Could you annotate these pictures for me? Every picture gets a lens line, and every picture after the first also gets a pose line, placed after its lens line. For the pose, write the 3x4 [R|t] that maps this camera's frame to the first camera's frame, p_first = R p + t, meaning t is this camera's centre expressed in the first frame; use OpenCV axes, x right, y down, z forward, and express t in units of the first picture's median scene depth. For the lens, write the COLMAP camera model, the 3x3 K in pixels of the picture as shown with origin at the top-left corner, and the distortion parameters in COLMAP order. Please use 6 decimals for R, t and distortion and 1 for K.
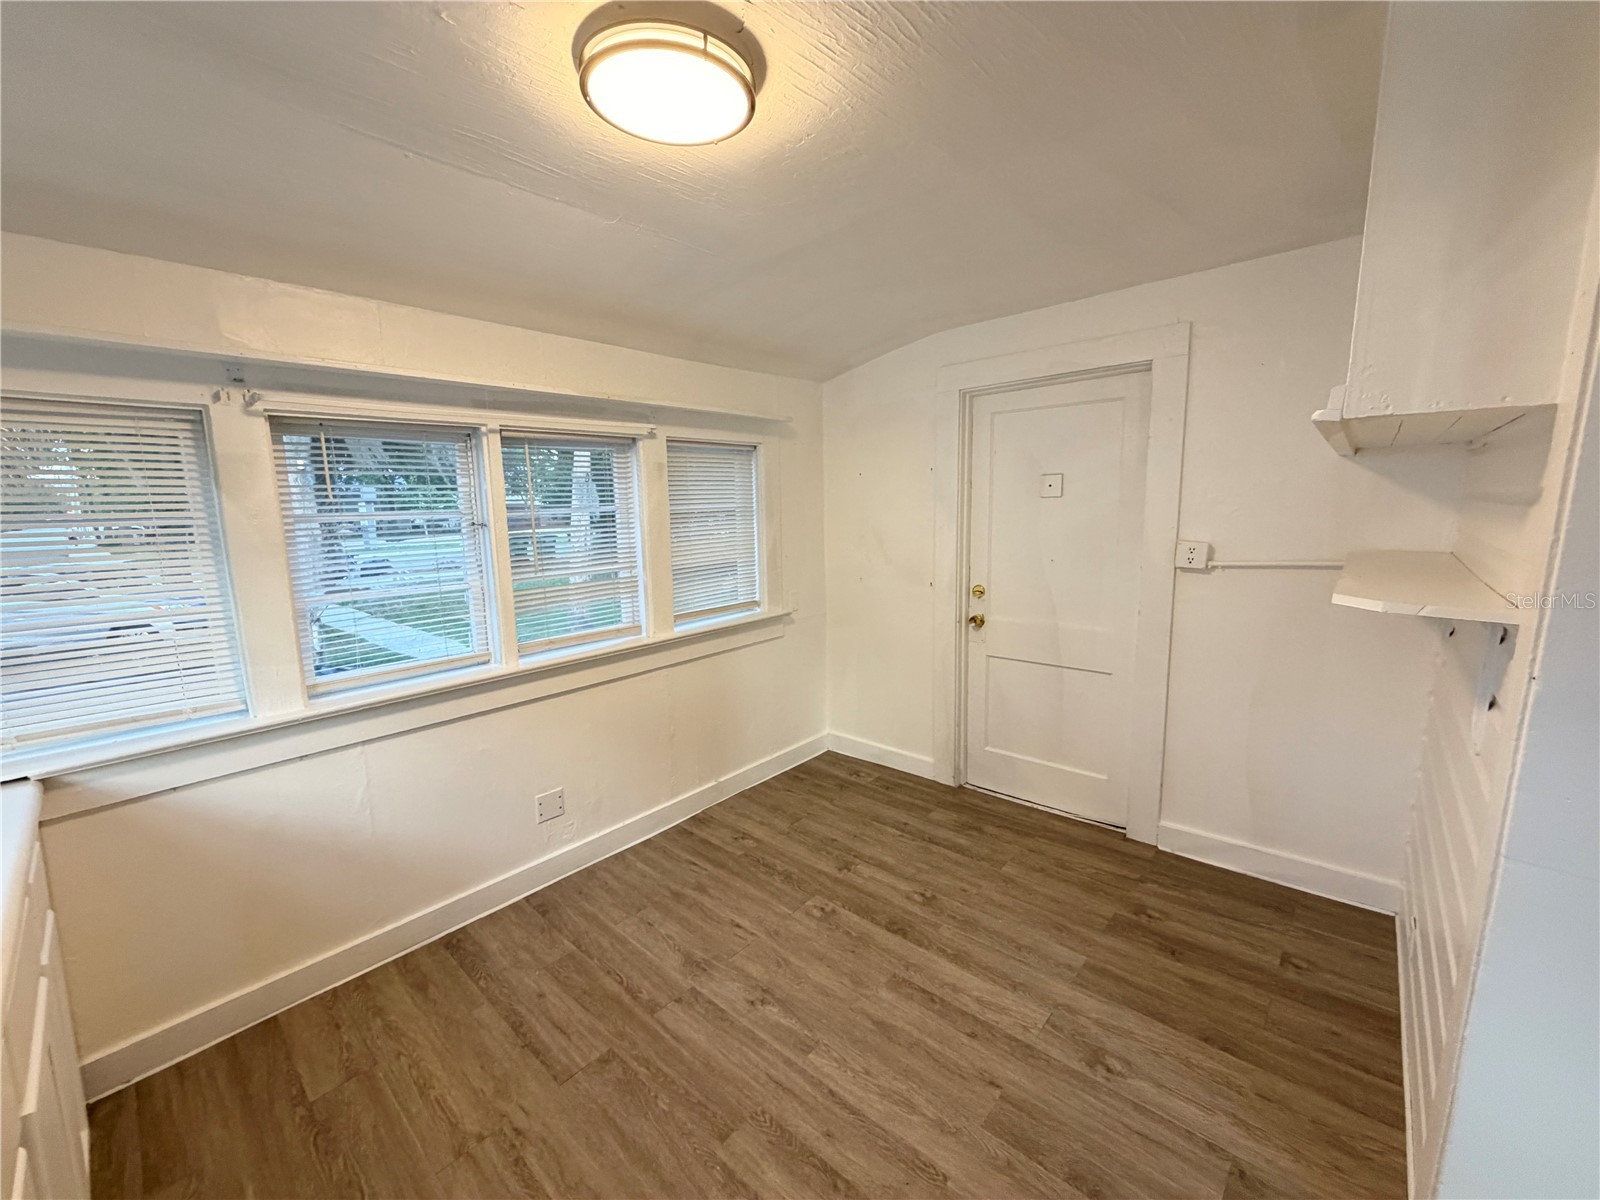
lens RADIAL K [[638.4, 0, 796.6], [0, 638.4, 597.4], [0, 0, 1]] dist [0.000316, -0.000196]
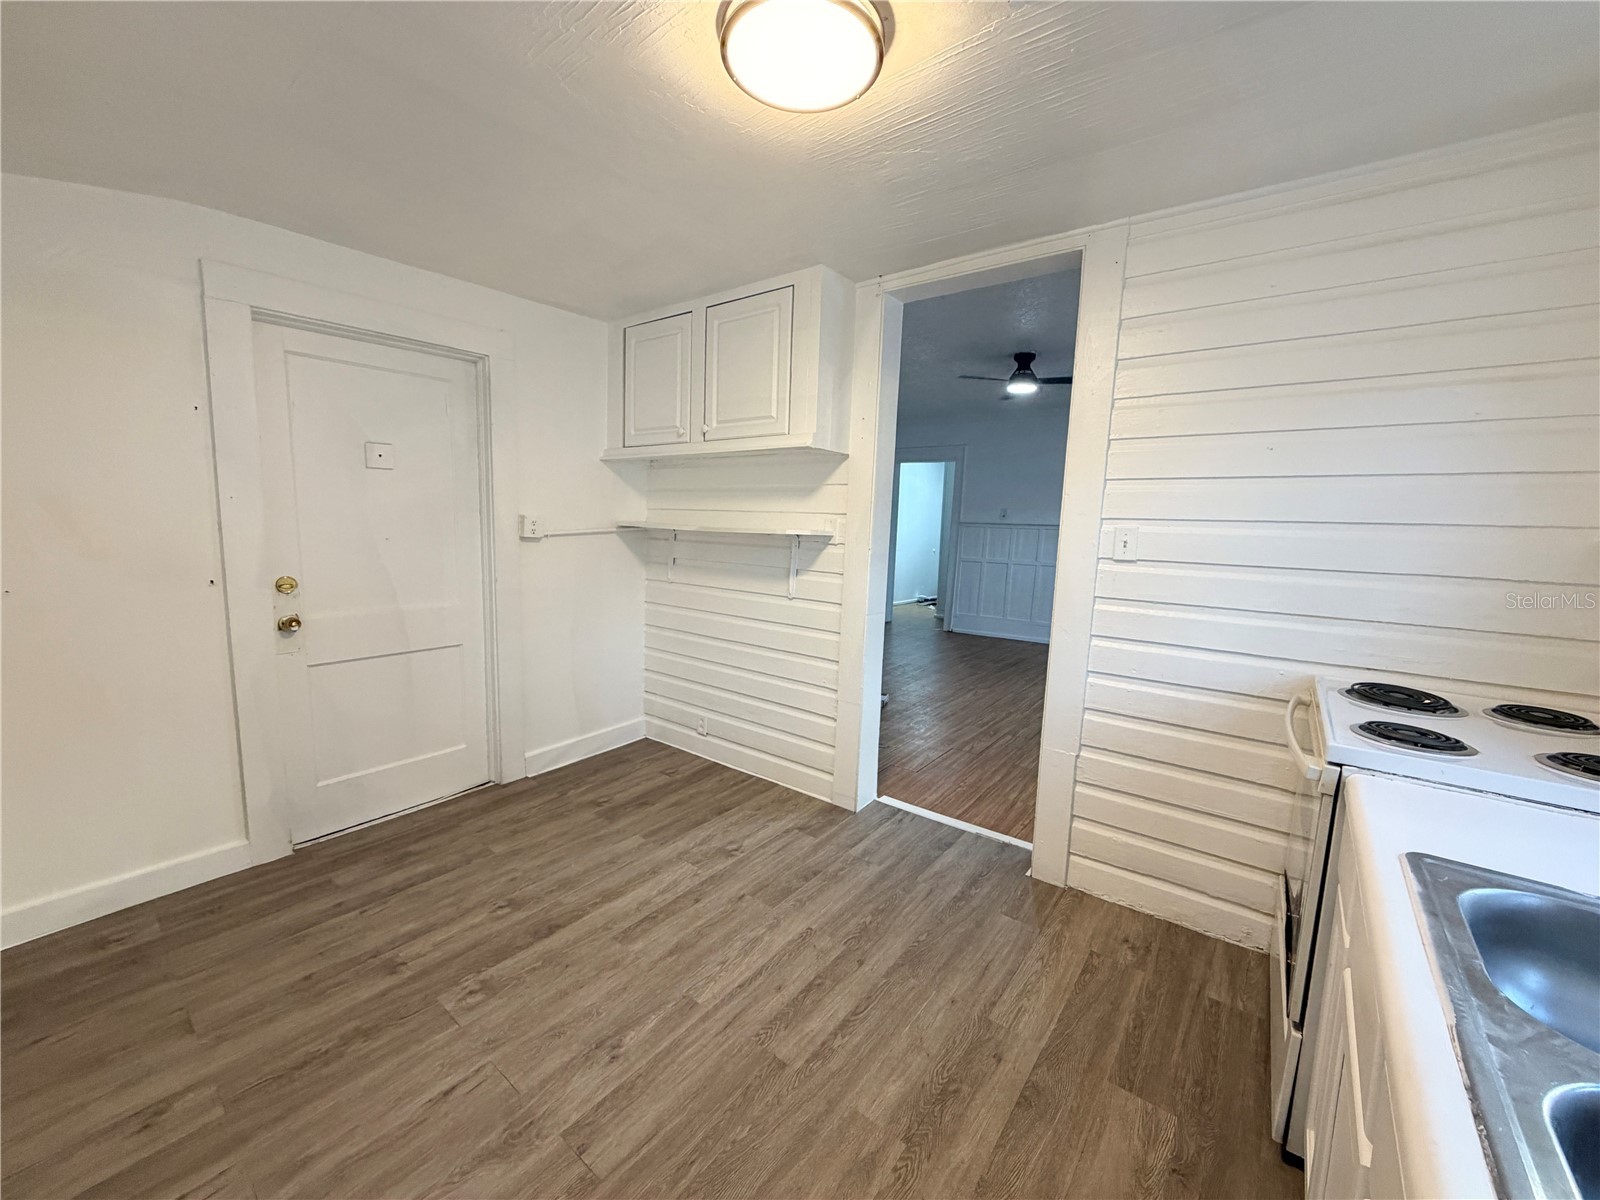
lens RADIAL K [[638.4, 0, 796.6], [0, 638.4, 597.4], [0, 0, 1]] dist [0.000316, -0.000196]
pose [[-0.070585, -0.104687, 0.991997, -0.767386], [0.119618, 0.986413, 0.112609, -0.011248], [-0.990308, 0.126610, -0.057103, 0.678076]]
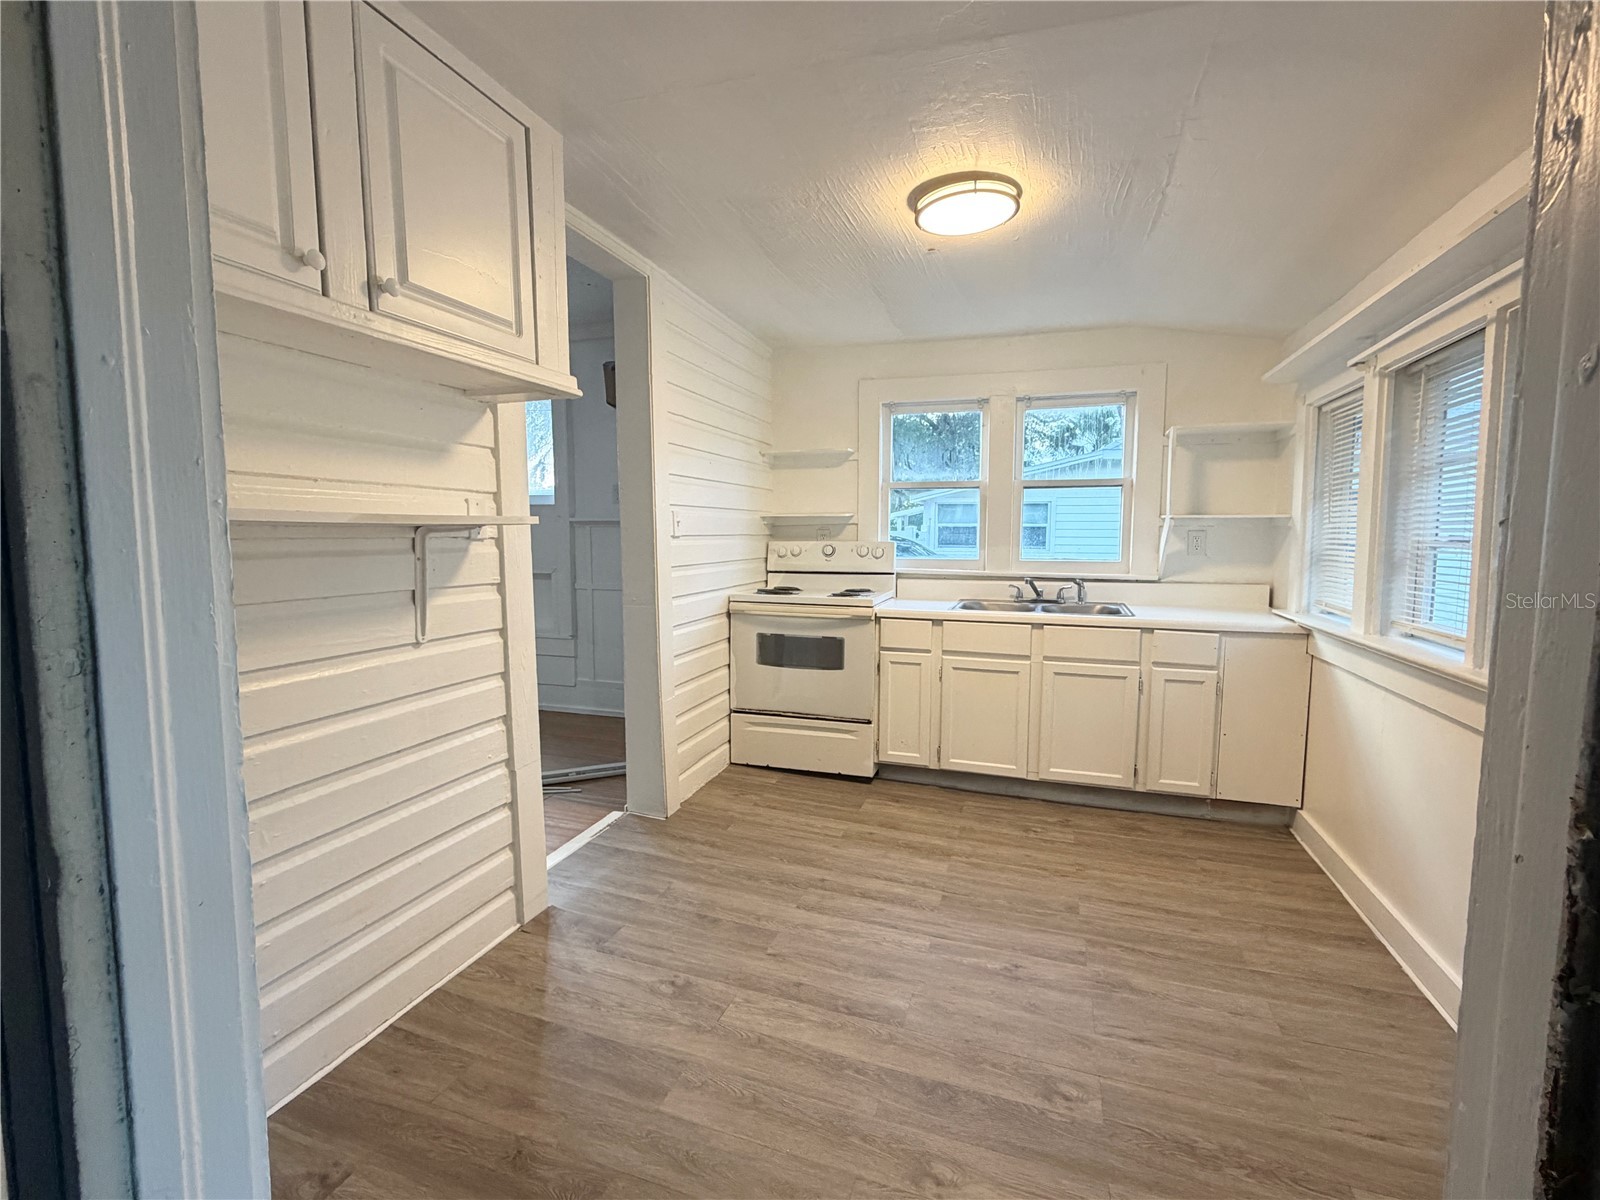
lens RADIAL K [[724.7, 0, 800.0], [0, 724.7, 600.0], [0, 0, 1]] dist [-0.000007, 0.000244]
pose [[-0.916439, 0.056865, -0.396113, 0.574600], [-0.041522, 0.970997, 0.235457, -0.128775], [0.398014, 0.232230, -0.887499, 1.564322]]
